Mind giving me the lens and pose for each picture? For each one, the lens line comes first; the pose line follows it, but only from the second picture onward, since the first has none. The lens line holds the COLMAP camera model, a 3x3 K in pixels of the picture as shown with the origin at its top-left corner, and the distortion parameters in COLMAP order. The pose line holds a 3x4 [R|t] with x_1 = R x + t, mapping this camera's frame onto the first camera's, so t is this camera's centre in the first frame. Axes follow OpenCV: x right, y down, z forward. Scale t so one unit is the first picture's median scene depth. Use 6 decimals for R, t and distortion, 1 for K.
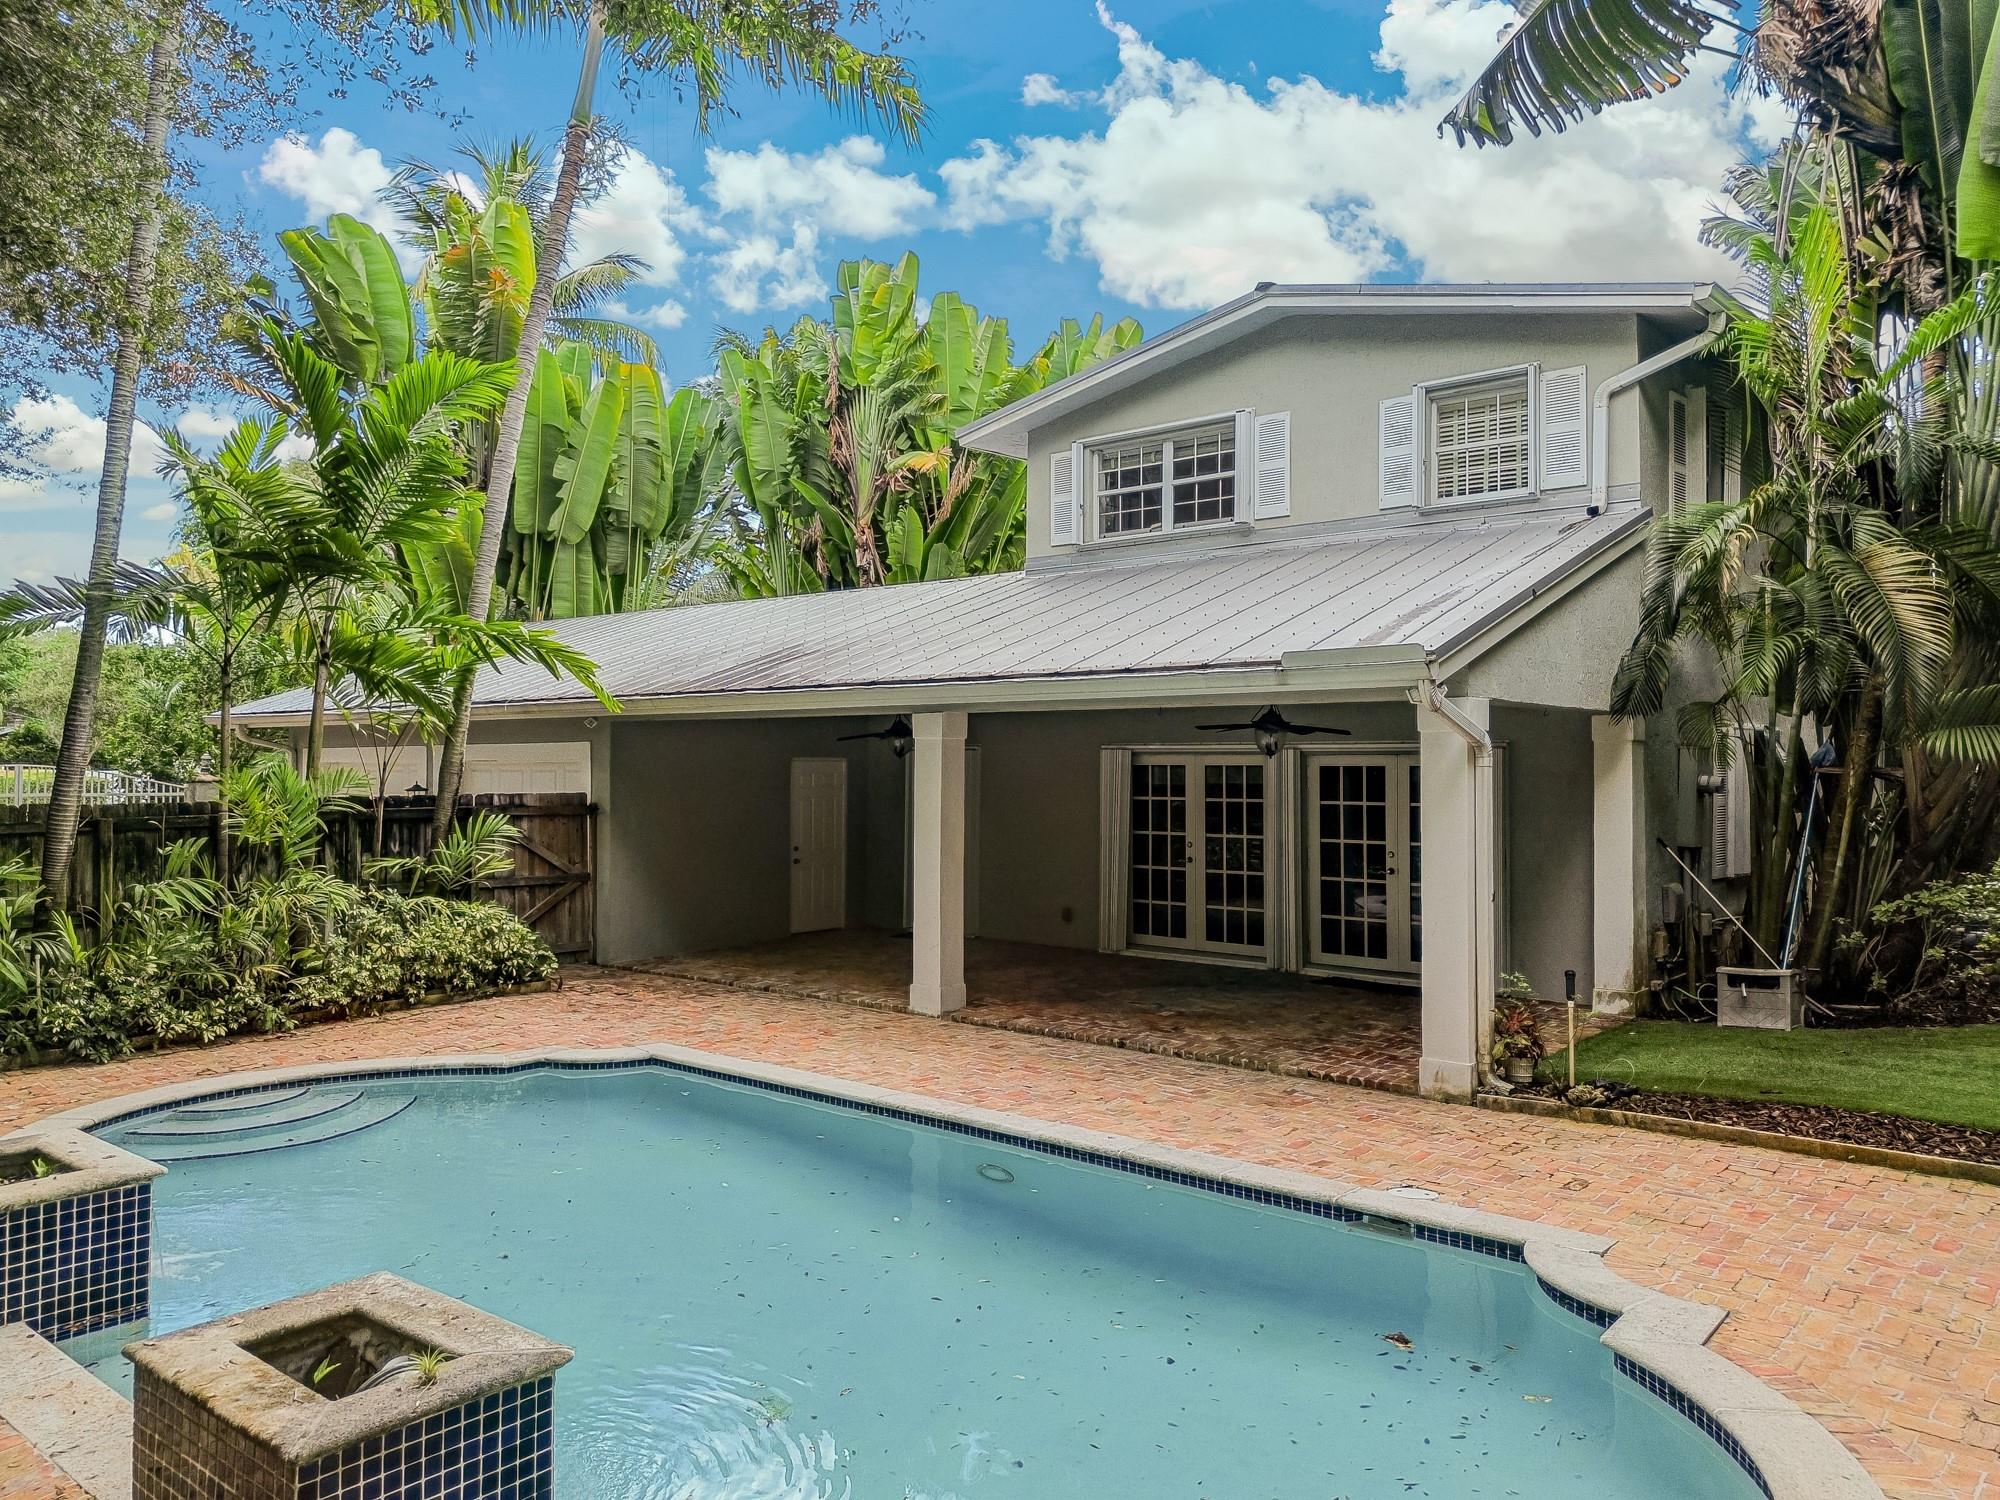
lens RADIAL K [[1434.6, 0, 999.7], [0, 1434.6, 739.8], [0, 0, 1]] dist [0.089275, -0.097529]
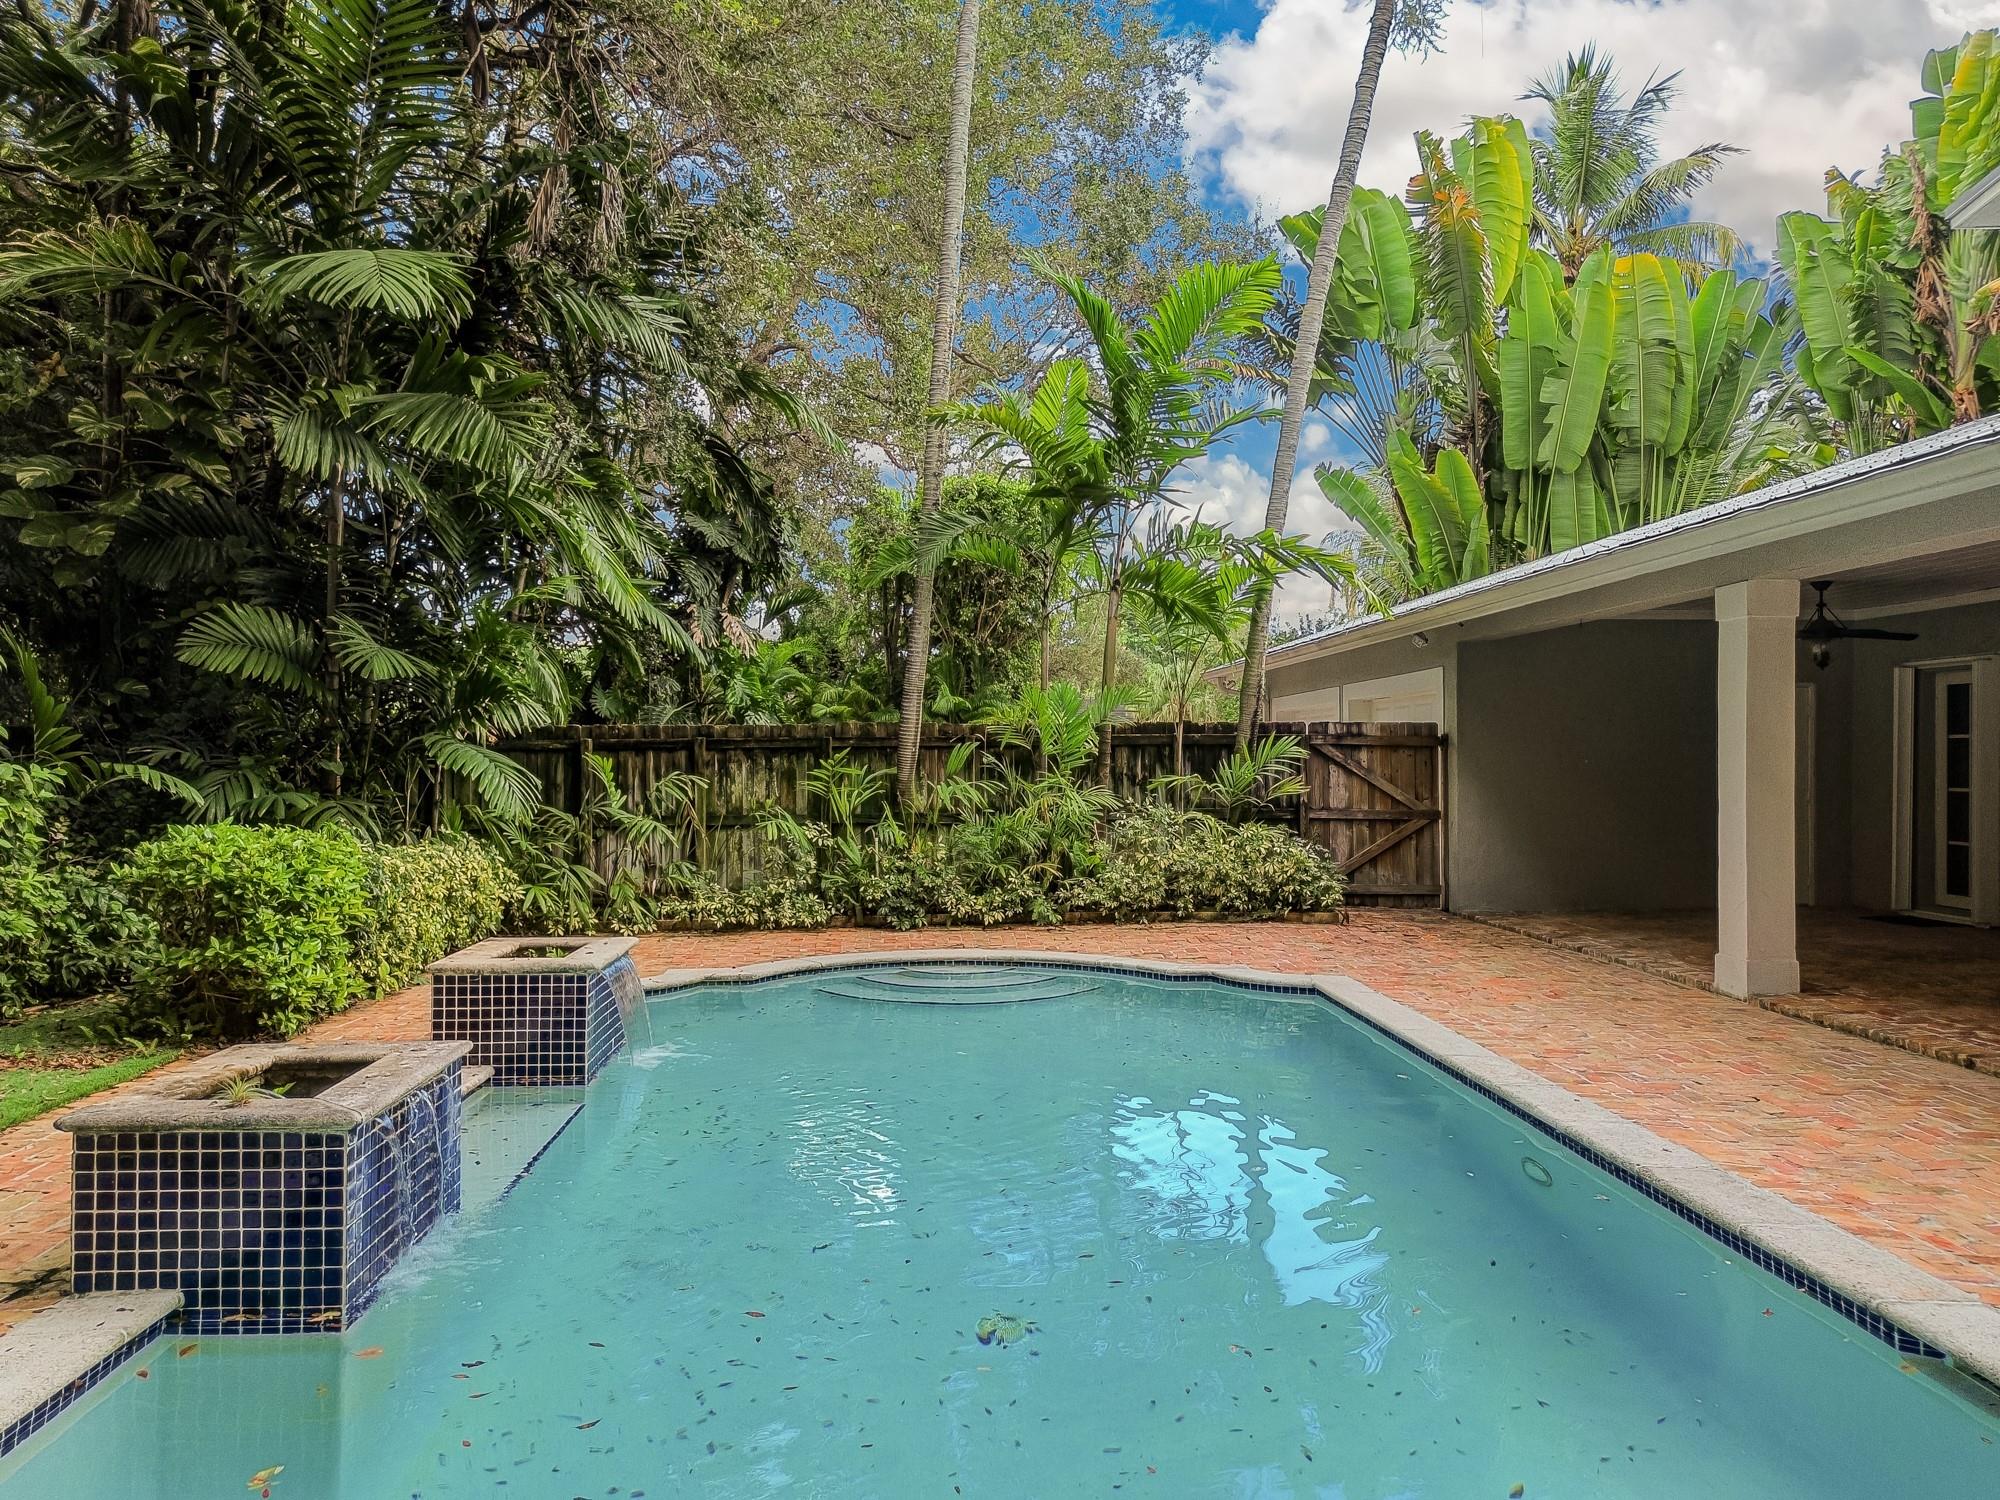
lens RADIAL K [[1434.6, 0, 999.7], [0, 1434.6, 739.8], [0, 0, 1]] dist [0.089275, -0.097529]
pose [[0.678349, -0.010343, -0.734667, 0.238535], [0.010887, 0.999933, -0.004025, 0.058076], [0.734659, -0.005268, 0.678416, 0.216337]]
